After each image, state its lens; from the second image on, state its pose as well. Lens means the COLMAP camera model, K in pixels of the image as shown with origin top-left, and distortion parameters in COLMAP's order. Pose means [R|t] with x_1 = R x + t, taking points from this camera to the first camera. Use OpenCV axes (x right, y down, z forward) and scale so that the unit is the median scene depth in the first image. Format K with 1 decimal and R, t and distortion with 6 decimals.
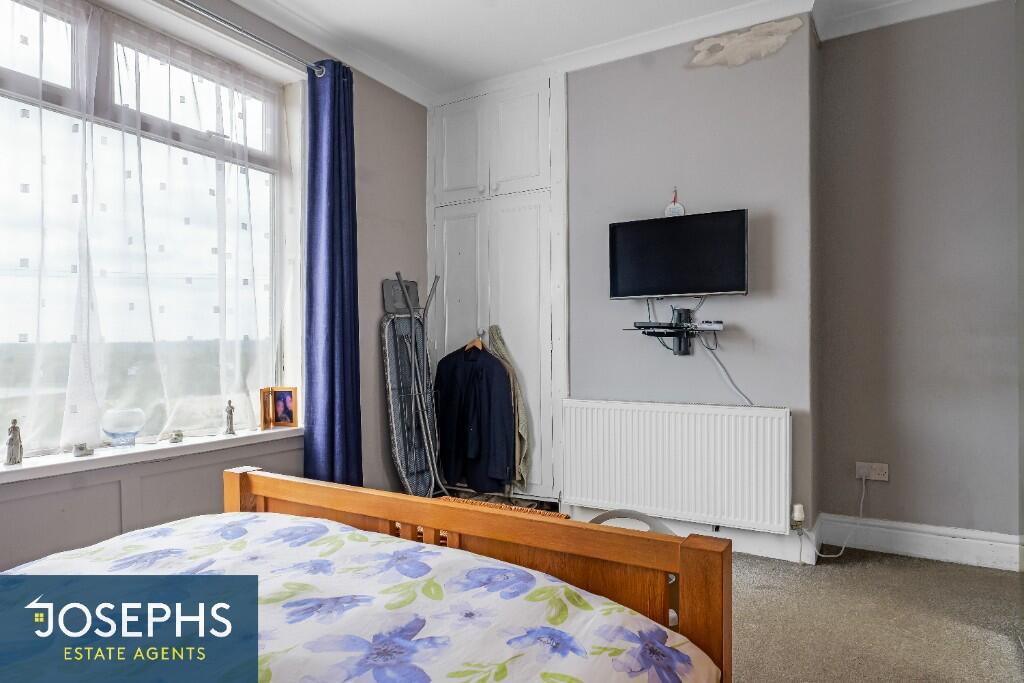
lens RADIAL K [[612.2, 0, 521.5], [0, 612.2, 349.2], [0, 0, 1]] dist [-0.023162, 0.011385]
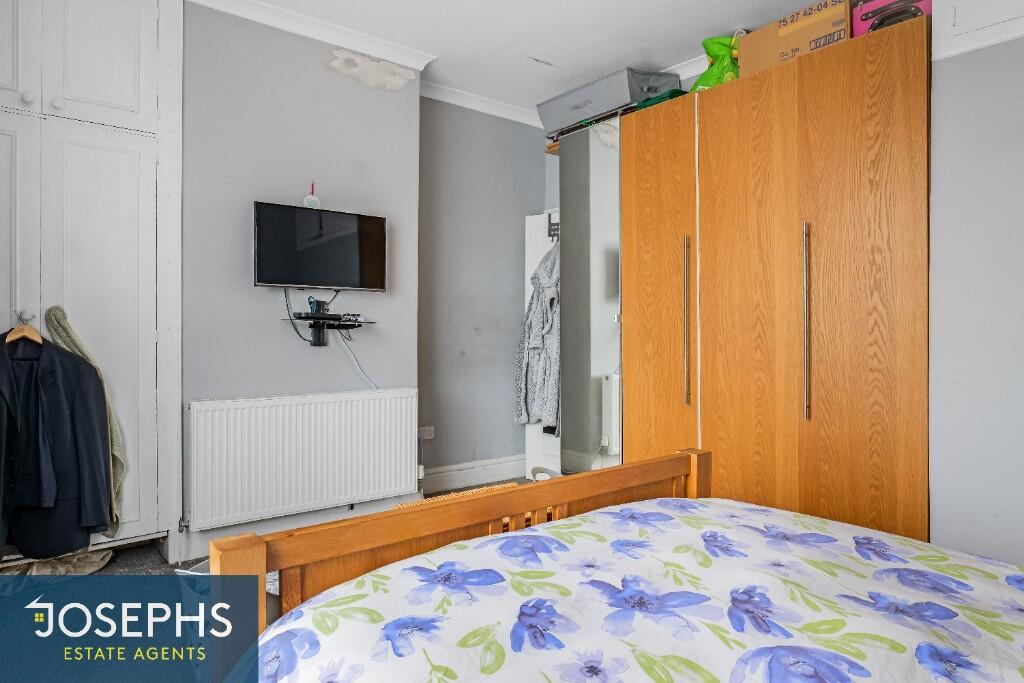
lens RADIAL K [[612.2, 0, 521.1], [0, 612.2, 333.4], [0, 0, 1]] dist [-0.023162, 0.011385]
pose [[0.355524, 0.006769, 0.934643, -0.907655], [0.006263, 0.999934, -0.009624, 0.001225], [-0.934646, 0.009275, 0.355458, 0.521155]]
